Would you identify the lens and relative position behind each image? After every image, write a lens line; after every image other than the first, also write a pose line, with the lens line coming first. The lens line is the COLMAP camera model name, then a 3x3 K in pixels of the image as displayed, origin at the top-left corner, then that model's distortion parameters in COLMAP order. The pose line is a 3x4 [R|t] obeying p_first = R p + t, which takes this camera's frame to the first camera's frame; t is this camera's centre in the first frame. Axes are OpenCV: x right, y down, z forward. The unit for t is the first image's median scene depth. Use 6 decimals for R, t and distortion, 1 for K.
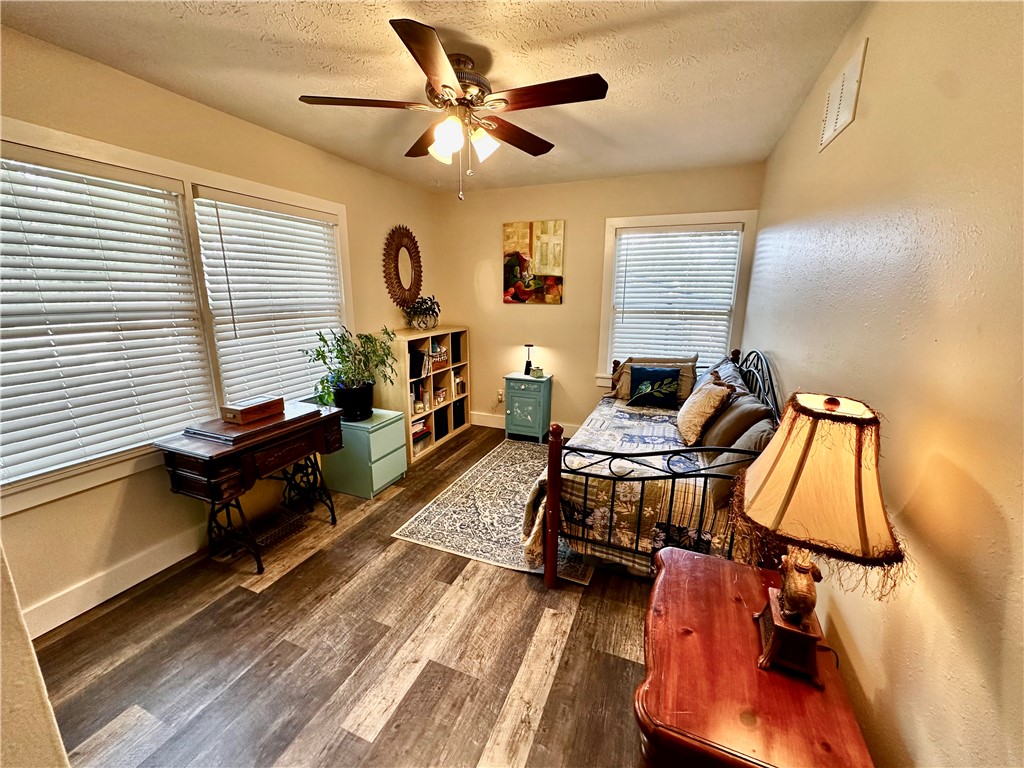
lens RADIAL K [[408.7, 0, 512.0], [0, 408.7, 384.0], [0, 0, 1]] dist [-0.003533, 0.000603]
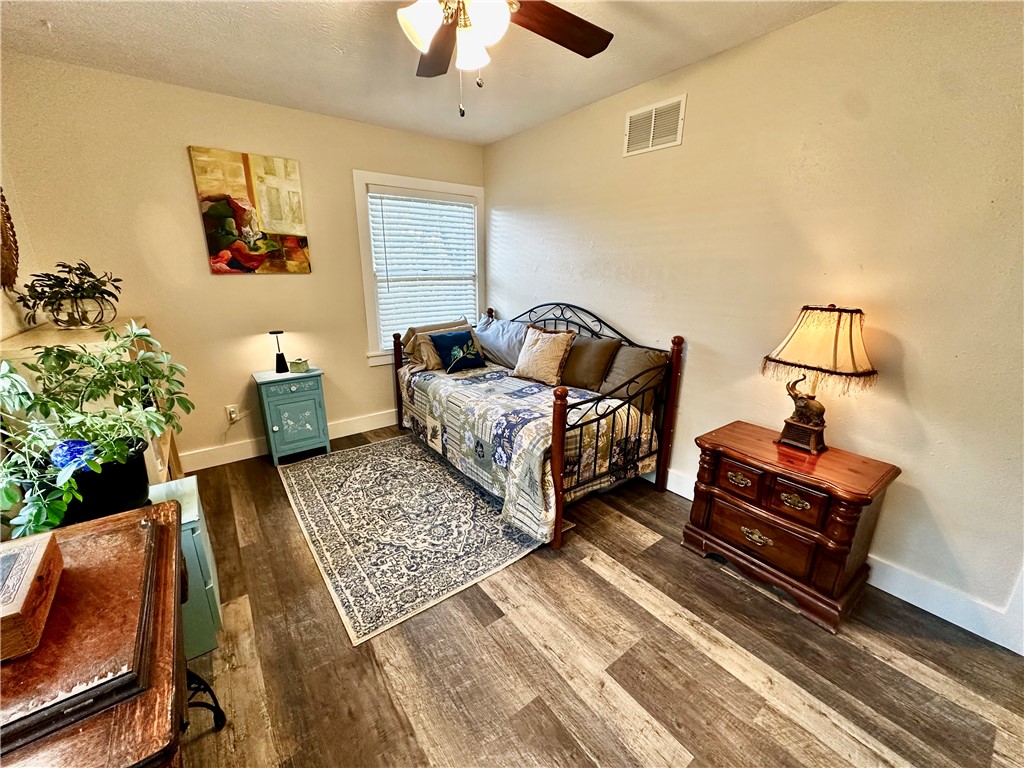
lens RADIAL K [[408.7, 0, 512.0], [0, 408.7, 384.0], [0, 0, 1]] dist [-0.003533, 0.000603]
pose [[0.509555, -0.242049, 0.825691, -0.523488], [0.191358, 0.967464, 0.165518, -0.065332], [-0.838889, 0.073662, 0.539294, 0.381833]]
